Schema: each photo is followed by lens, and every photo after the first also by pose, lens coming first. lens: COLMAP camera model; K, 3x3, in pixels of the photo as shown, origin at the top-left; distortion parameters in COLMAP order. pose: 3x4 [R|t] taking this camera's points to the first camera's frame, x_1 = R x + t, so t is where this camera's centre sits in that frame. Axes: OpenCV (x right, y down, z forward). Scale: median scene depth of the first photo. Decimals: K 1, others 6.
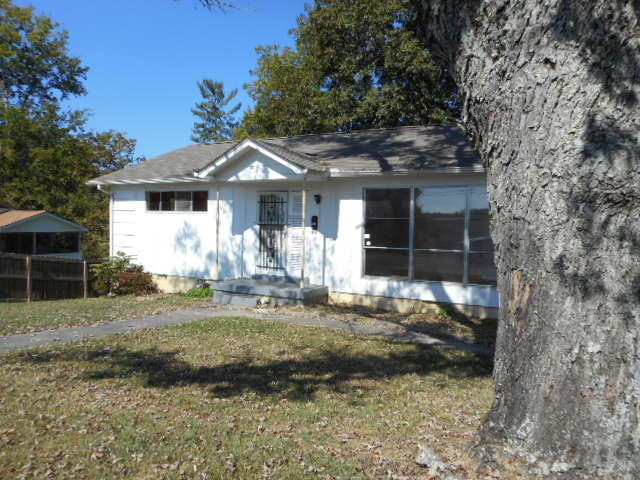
lens RADIAL K [[476.8, 0, 315.1], [0, 476.8, 238.0], [0, 0, 1]] dist [0.039751, -0.050561]
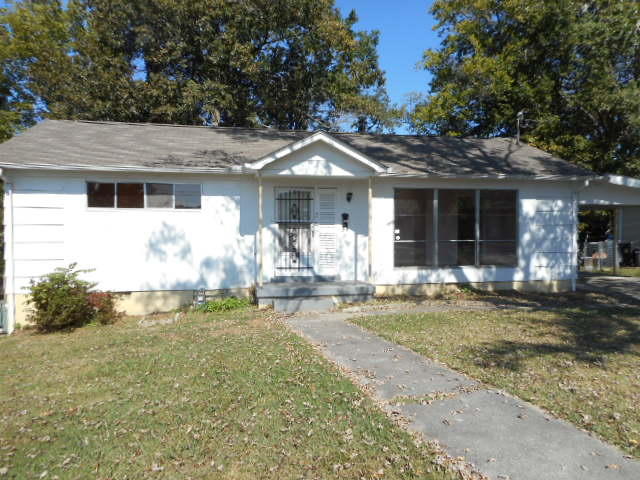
lens RADIAL K [[476.8, 0, 315.1], [0, 476.8, 238.0], [0, 0, 1]] dist [0.039751, -0.050561]
pose [[0.749544, -0.035463, 0.661004, -0.720229], [0.038223, 0.999216, 0.010265, -0.006939], [-0.660850, 0.017571, 0.750313, 0.278940]]
